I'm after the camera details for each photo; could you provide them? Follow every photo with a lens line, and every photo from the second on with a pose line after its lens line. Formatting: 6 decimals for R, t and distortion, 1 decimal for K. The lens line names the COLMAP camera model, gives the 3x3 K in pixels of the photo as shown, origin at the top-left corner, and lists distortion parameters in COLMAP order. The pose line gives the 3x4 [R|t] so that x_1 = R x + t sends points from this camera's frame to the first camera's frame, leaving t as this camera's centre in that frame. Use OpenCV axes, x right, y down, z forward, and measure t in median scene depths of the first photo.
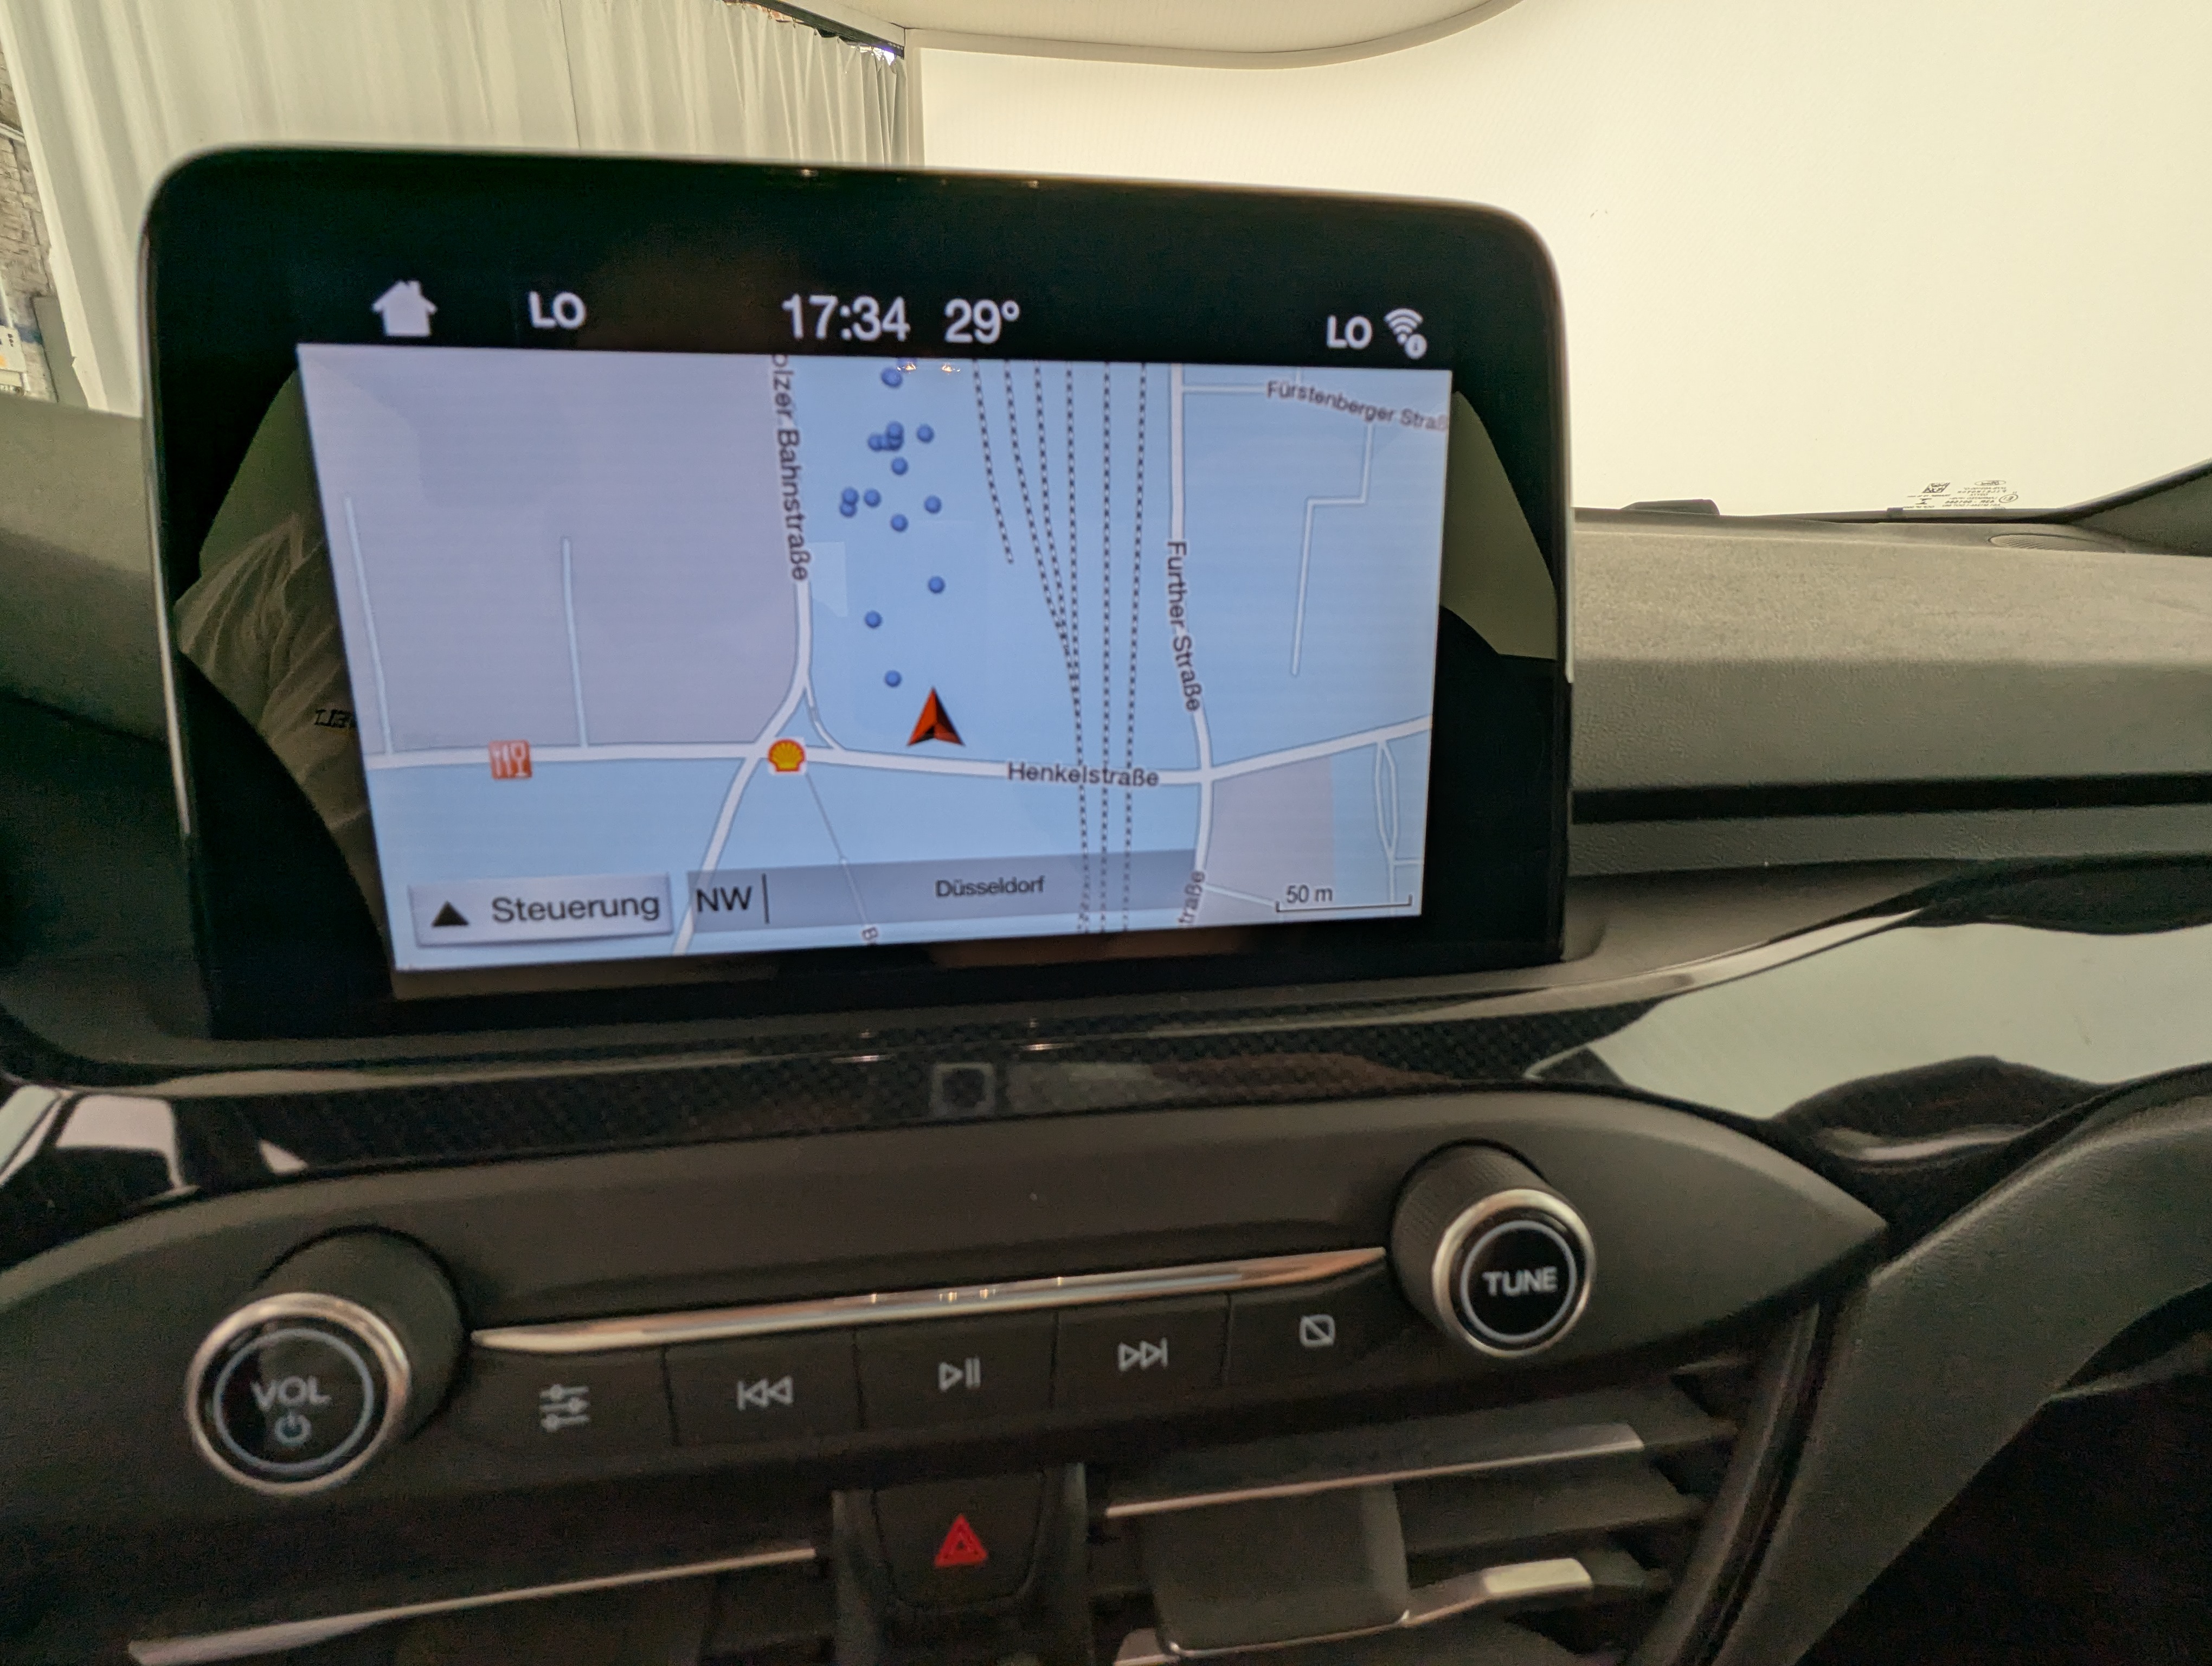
lens RADIAL K [[1043.6, 0, 1106.0], [0, 1043.6, 833.0], [0, 0, 1]] dist [-0.001185, -0.000424]
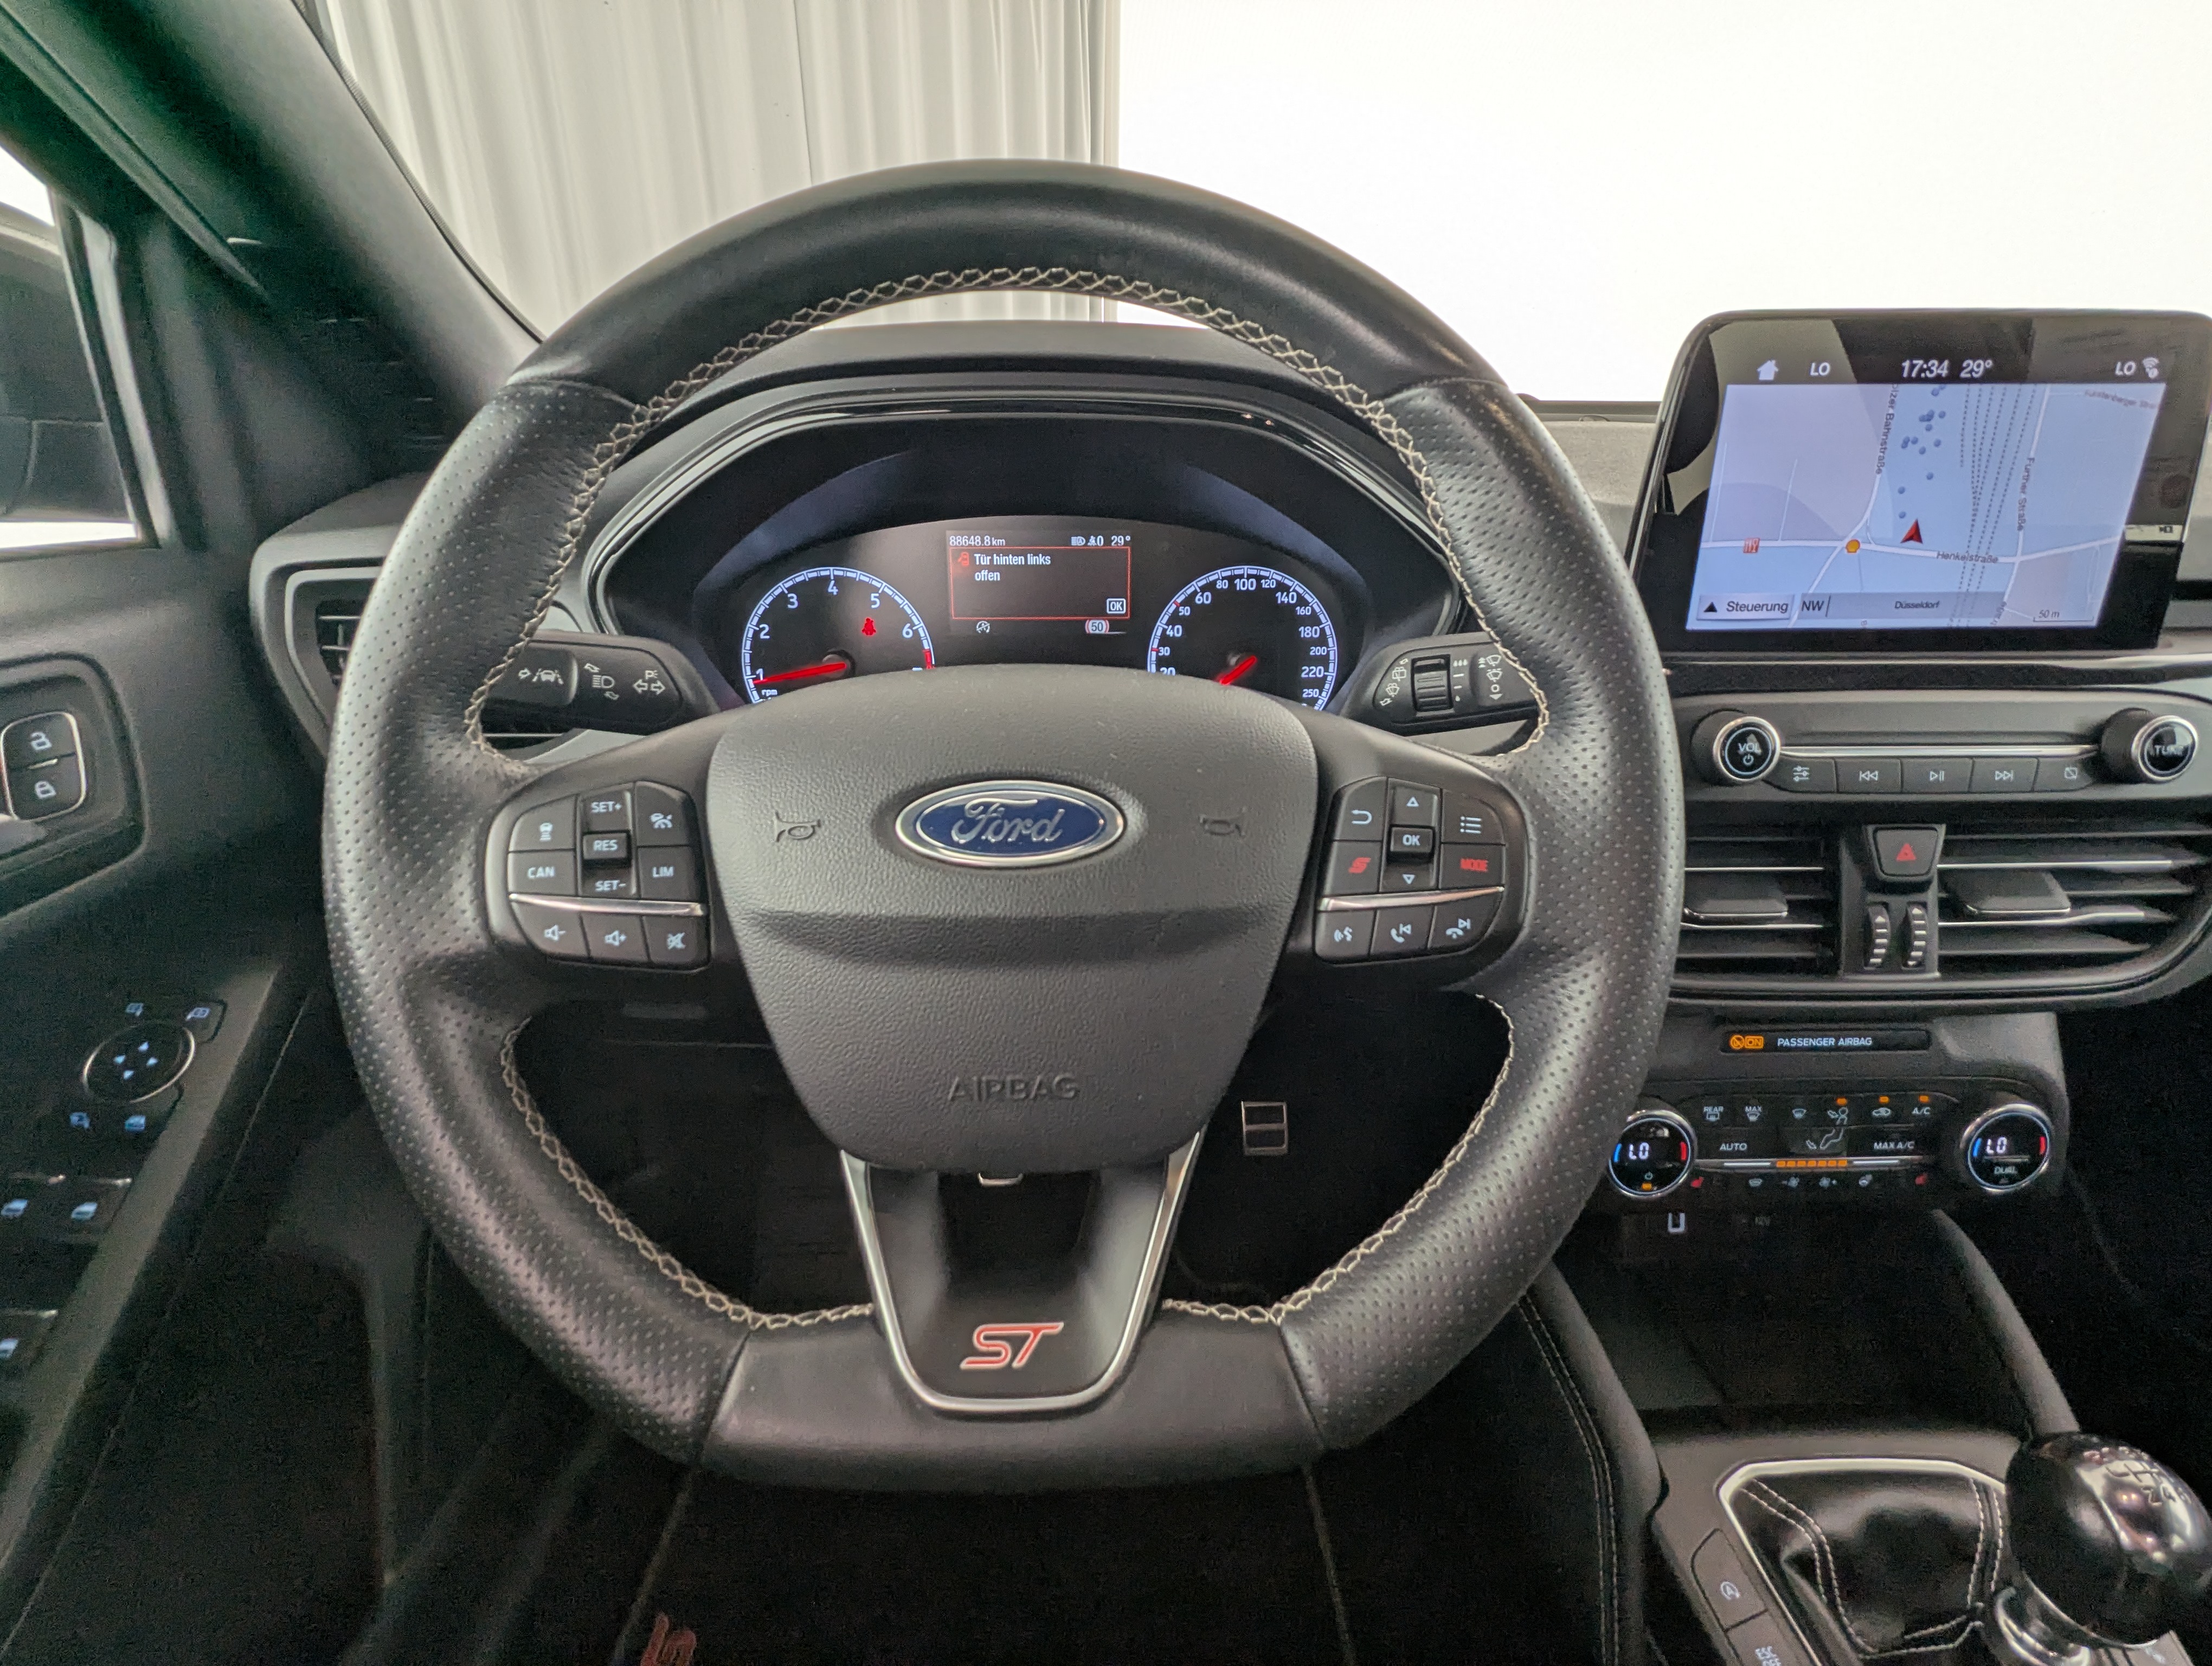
lens RADIAL K [[1033.3, 0, 1110.6], [0, 1033.3, 831.6], [0, 0, 1]] dist [-0.001658, -0.000541]
pose [[0.991948, 0.042385, -0.119347, -1.760282], [-0.029829, 0.994015, 0.105093, 0.401484], [0.123087, -0.100687, 0.987275, -1.740926]]
